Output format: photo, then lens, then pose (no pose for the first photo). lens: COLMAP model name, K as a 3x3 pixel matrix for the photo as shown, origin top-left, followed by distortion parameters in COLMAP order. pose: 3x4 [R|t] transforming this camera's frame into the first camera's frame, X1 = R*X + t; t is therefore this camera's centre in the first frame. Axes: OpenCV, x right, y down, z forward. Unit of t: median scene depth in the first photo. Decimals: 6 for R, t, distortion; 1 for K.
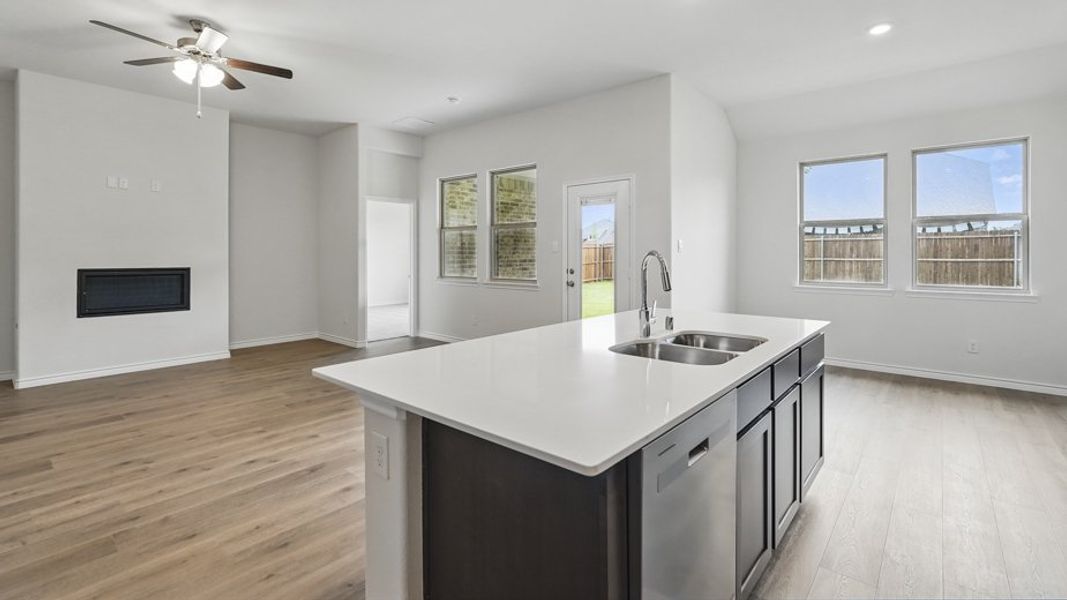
lens RADIAL K [[477.1, 0, 525.3], [0, 477.1, 253.3], [0, 0, 1]] dist [-0.014013, 0.005357]
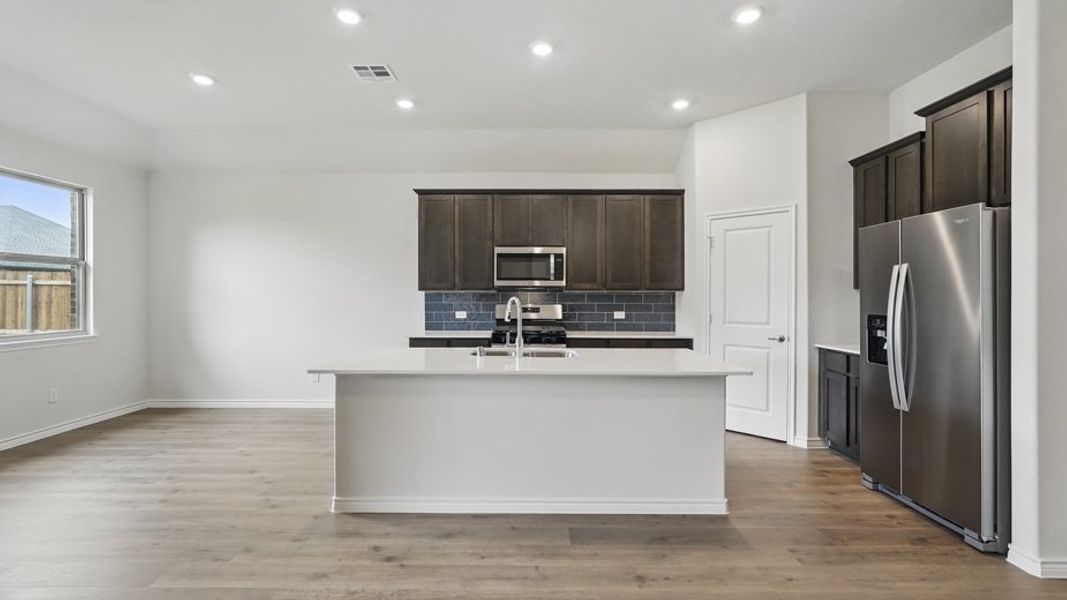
lens RADIAL K [[477.1, 0, 530.4], [0, 477.1, 295.7], [0, 0, 1]] dist [-0.014013, 0.005357]
pose [[-0.656561, -0.002363, 0.754269, -0.339326], [-0.000208, 0.999996, 0.002953, -0.005195], [-0.754273, 0.001782, -0.656559, 0.773556]]
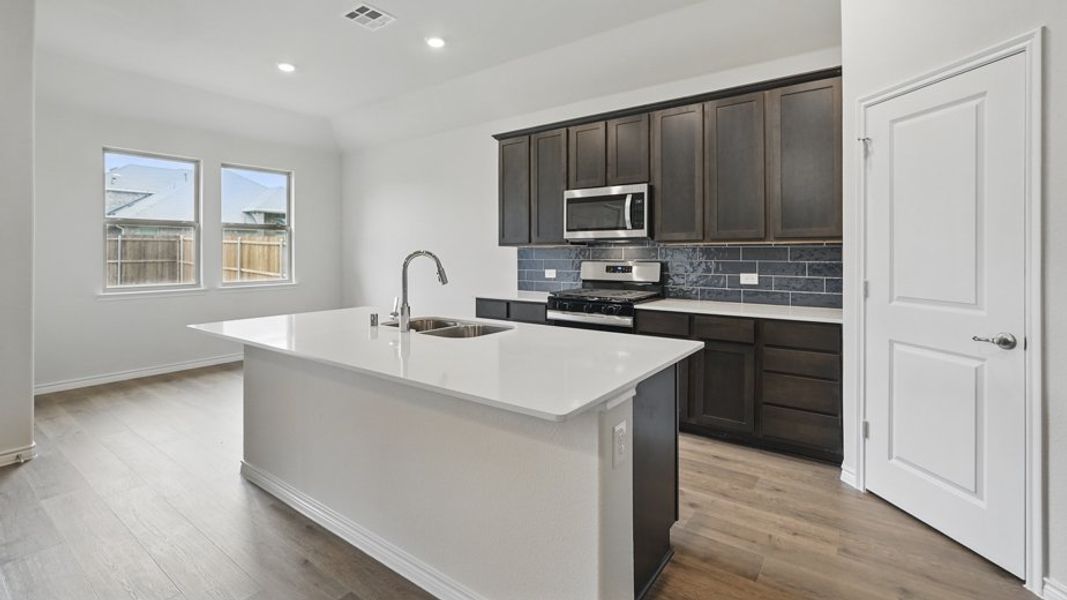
lens RADIAL K [[465.6, 0, 543.2], [0, 465.6, 249.8], [0, 0, 1]] dist [-0.008045, 0.001840]
pose [[-0.094879, 0.008529, 0.995452, -0.323768], [0.005598, 0.999952, -0.008034, 0.001687], [-0.995473, 0.004810, -0.094922, 0.317459]]
